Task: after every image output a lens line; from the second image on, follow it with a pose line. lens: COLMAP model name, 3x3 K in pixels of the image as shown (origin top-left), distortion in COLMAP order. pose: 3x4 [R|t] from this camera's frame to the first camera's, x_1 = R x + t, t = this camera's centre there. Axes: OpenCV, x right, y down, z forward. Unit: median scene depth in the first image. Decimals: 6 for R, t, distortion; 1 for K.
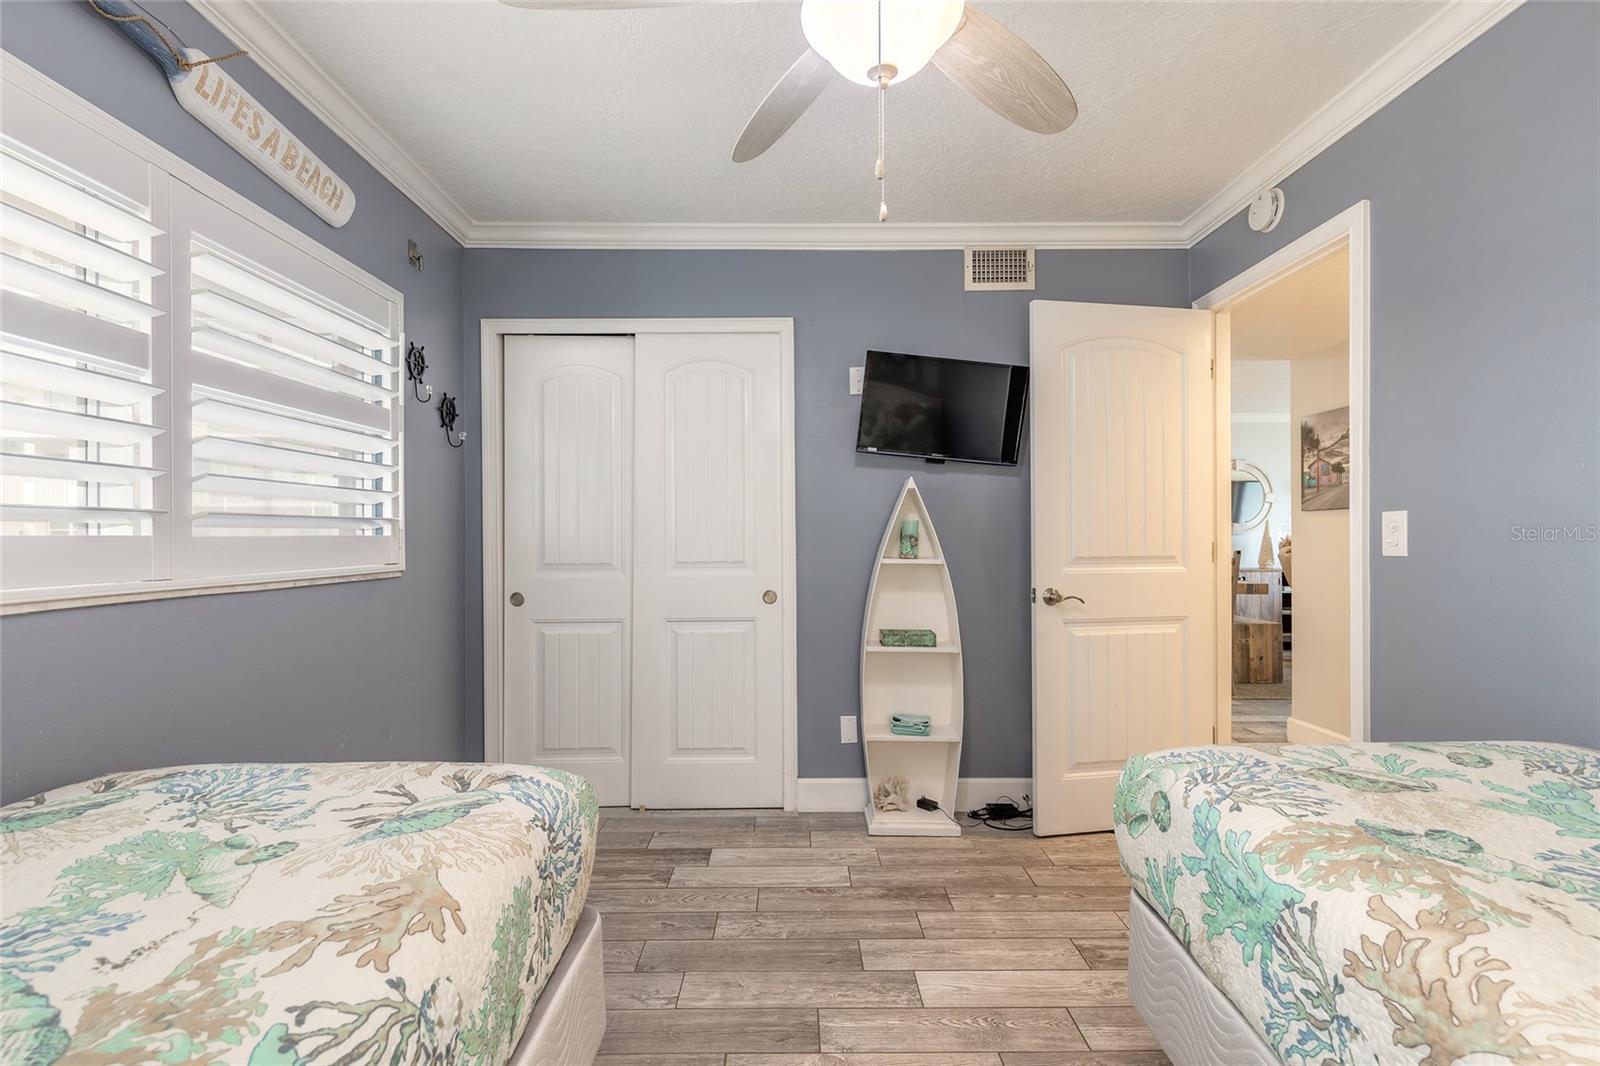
lens RADIAL K [[728.5, 0, 798.9], [0, 728.5, 533.3], [0, 0, 1]] dist [0.010248, -0.002231]
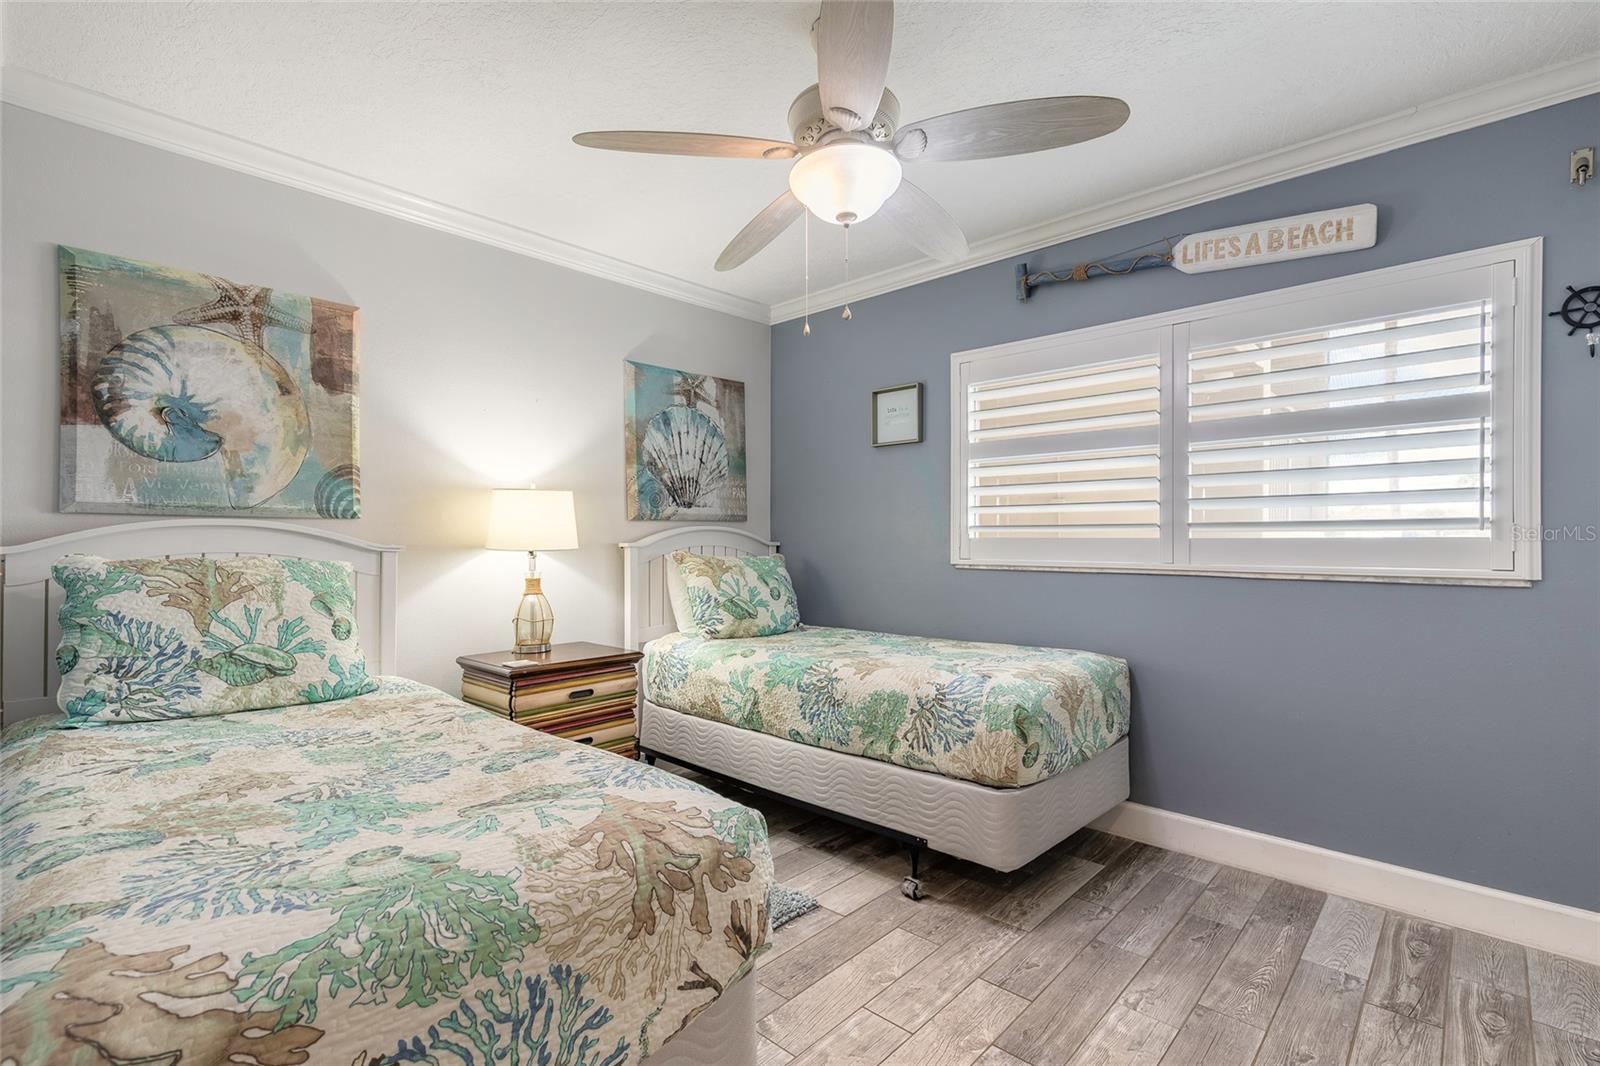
lens RADIAL K [[728.5, 0, 802.1], [0, 728.5, 531.5], [0, 0, 1]] dist [0.010248, -0.002231]
pose [[-0.679362, -0.009210, -0.733745, 0.921703], [0.002964, 0.999879, -0.015295, 0.012212], [0.733797, -0.012566, -0.679252, 1.448574]]
